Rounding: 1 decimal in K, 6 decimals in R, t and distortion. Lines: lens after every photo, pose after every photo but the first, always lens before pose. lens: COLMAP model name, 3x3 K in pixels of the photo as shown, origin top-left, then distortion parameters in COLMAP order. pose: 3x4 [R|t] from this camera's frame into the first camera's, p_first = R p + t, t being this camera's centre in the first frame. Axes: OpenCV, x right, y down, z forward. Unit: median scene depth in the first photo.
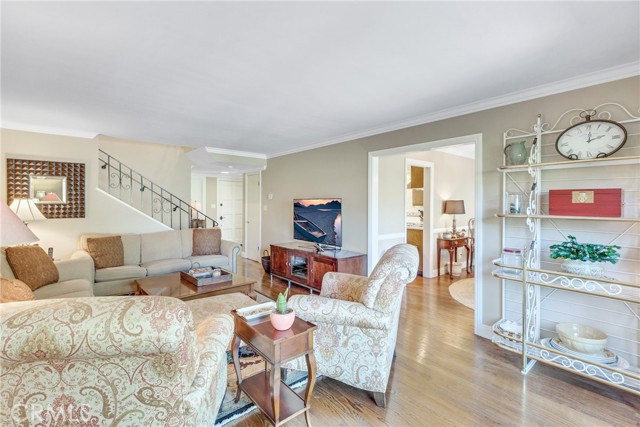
lens RADIAL K [[289.7, 0, 321.0], [0, 289.7, 201.9], [0, 0, 1]] dist [0.000084, -0.000443]
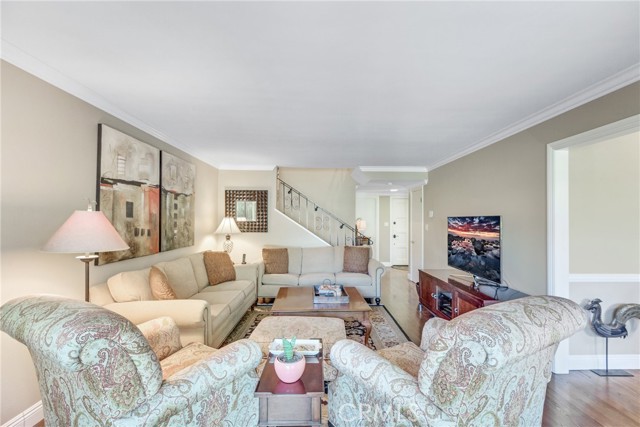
lens RADIAL K [[285.7, 0, 321.4], [0, 285.7, 217.1], [0, 0, 1]] dist [0.002362, -0.000008]
pose [[0.773398, -0.005616, -0.633895, 0.169532], [-0.000809, 0.999951, -0.009847, -0.000903], [0.633920, 0.008128, 0.773356, 0.170811]]
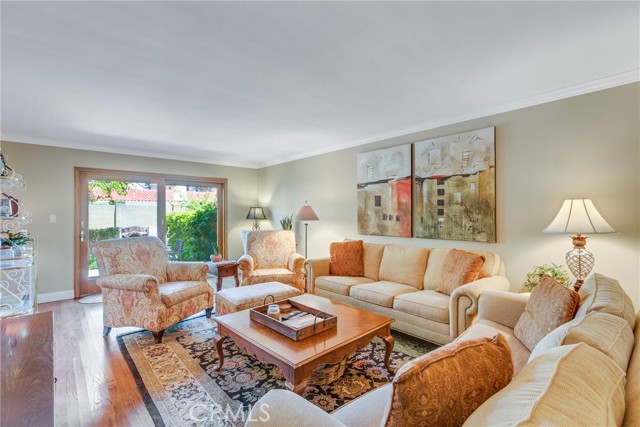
lens RADIAL K [[287.9, 0, 323.5], [0, 287.9, 214.1], [0, 0, 1]] dist [0.000502, -0.000551]
pose [[-0.998704, -0.003130, -0.050797, -0.350242], [-0.002915, 0.999986, -0.004305, 0.023092], [0.050810, -0.004151, -0.998700, 1.317240]]
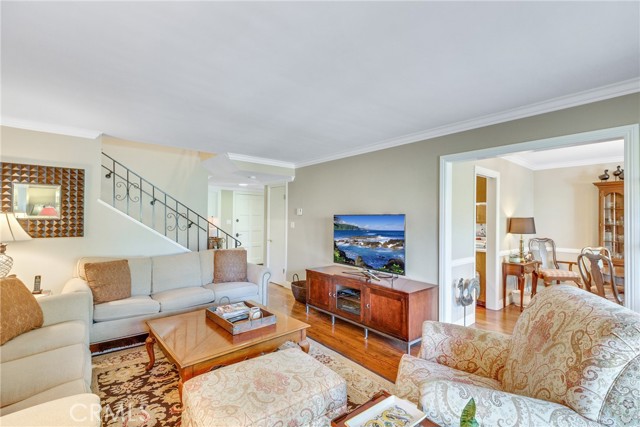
lens RADIAL K [[287.9, 0, 323.5], [0, 287.9, 214.1], [0, 0, 1]] dist [0.000502, -0.000551]
pose [[0.999975, 0.005232, -0.004659, -0.143506], [-0.005287, 0.999916, -0.011814, -0.002232], [0.004596, 0.011838, 0.999919, 0.201127]]
